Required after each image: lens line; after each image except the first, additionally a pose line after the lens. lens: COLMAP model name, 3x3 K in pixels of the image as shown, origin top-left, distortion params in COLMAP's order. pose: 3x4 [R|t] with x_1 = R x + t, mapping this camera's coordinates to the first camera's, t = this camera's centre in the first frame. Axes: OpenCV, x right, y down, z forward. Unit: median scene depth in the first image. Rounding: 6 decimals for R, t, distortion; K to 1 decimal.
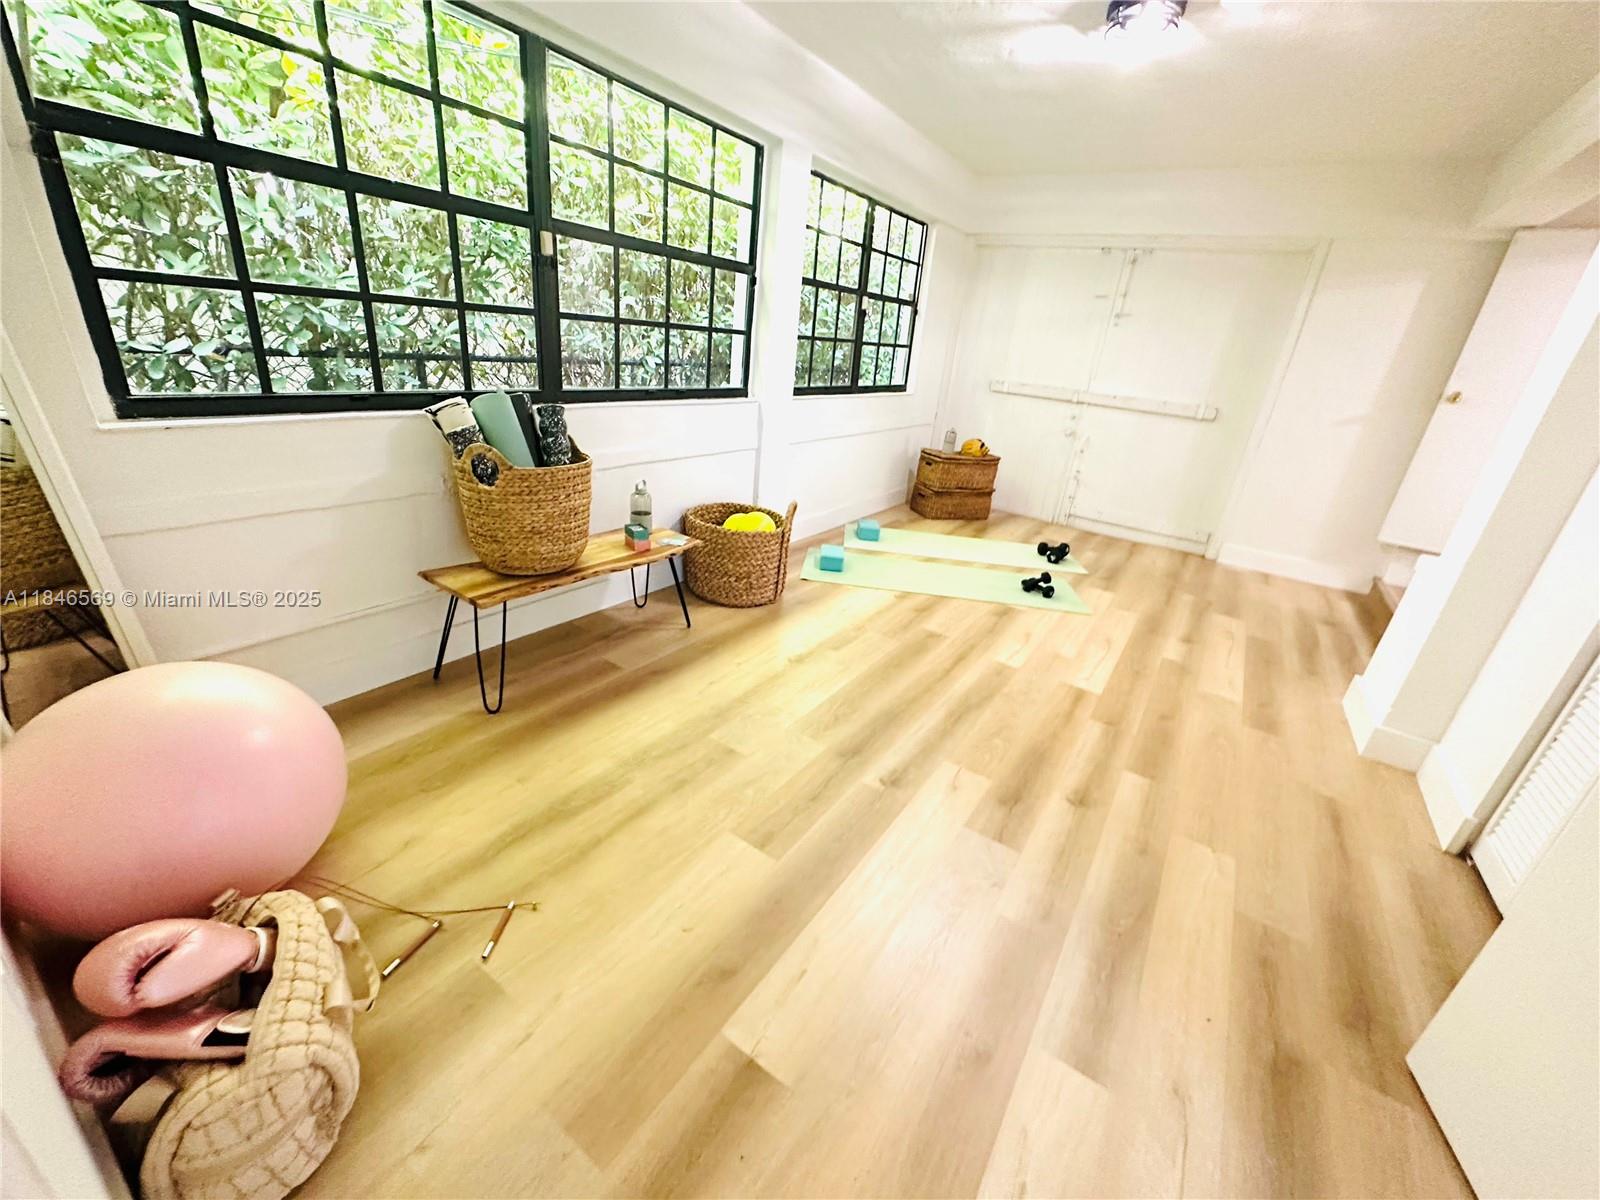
lens RADIAL K [[635.1, 0, 798.8], [0, 635.1, 601.3], [0, 0, 1]] dist [-0.003965, -0.000115]
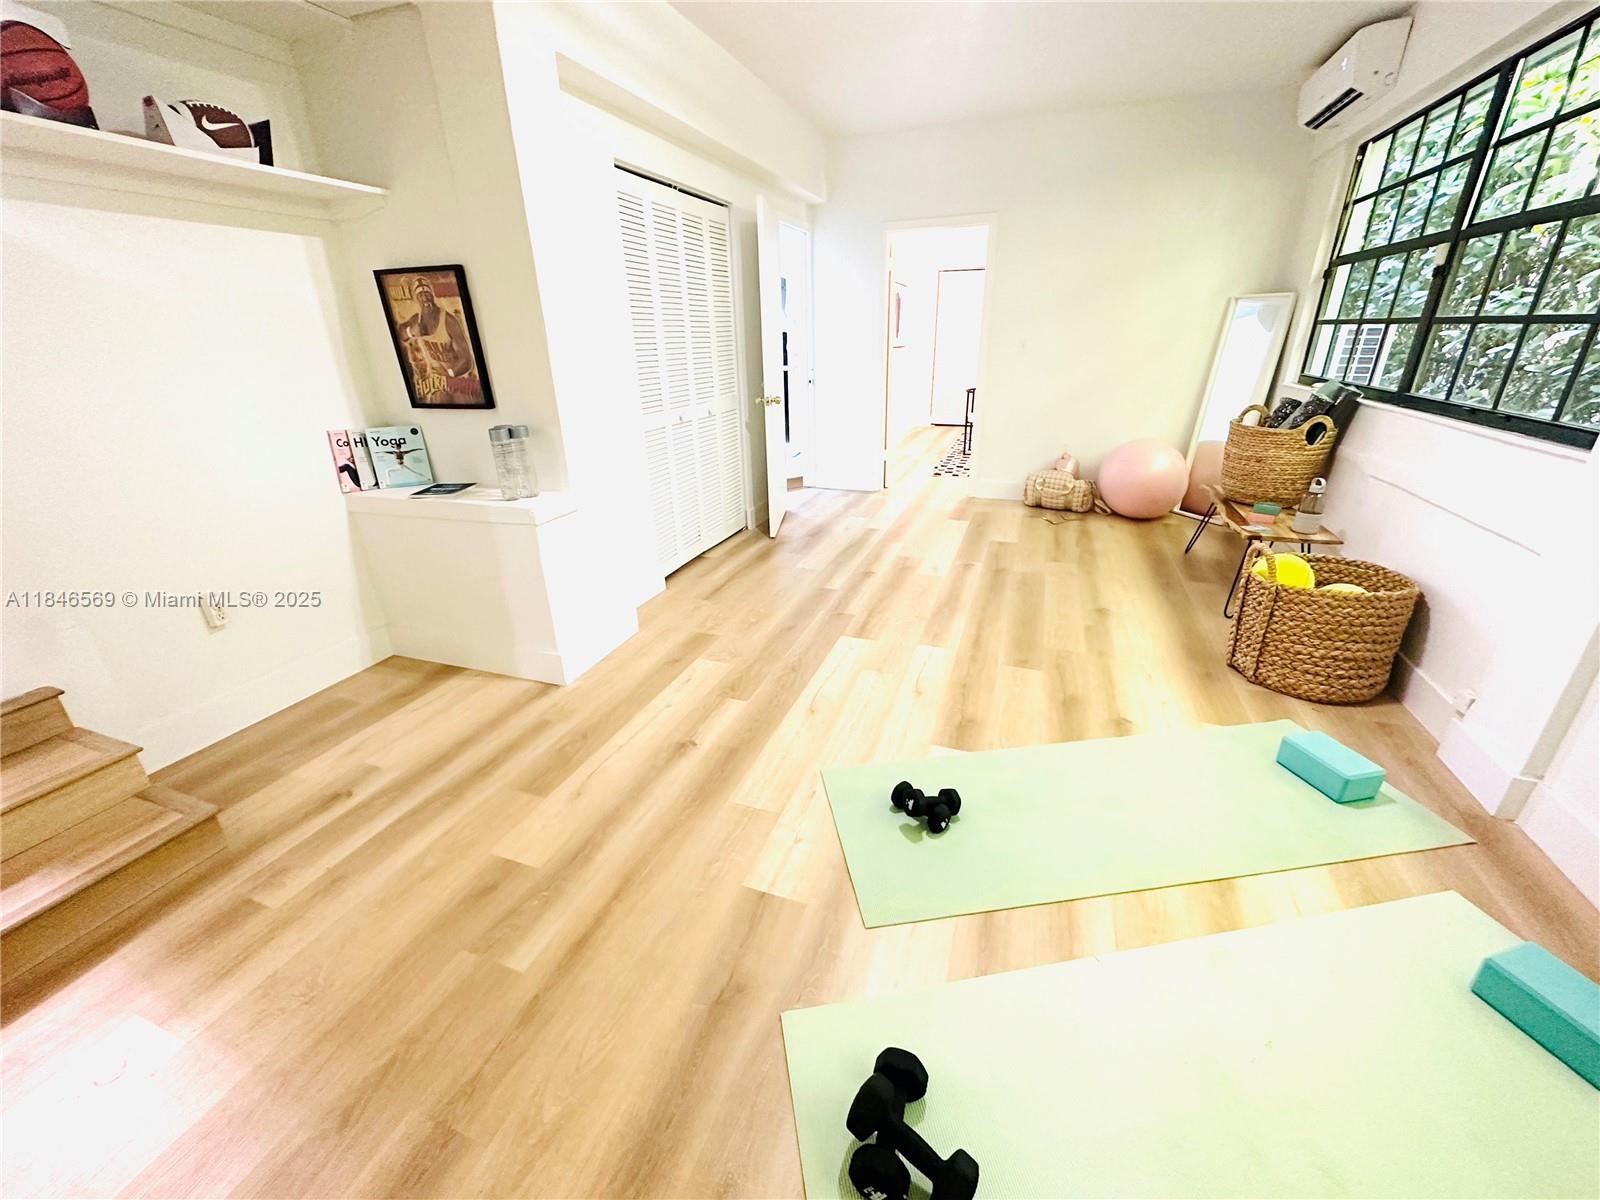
lens RADIAL K [[635.1, 0, 800.2], [0, 635.1, 600.8], [0, 0, 1]] dist [-0.003965, -0.000115]
pose [[-0.965248, 0.025543, -0.260083, 0.774623], [-0.166149, 0.708202, 0.686181, -0.579967], [0.201719, 0.705548, -0.679347, 1.579671]]
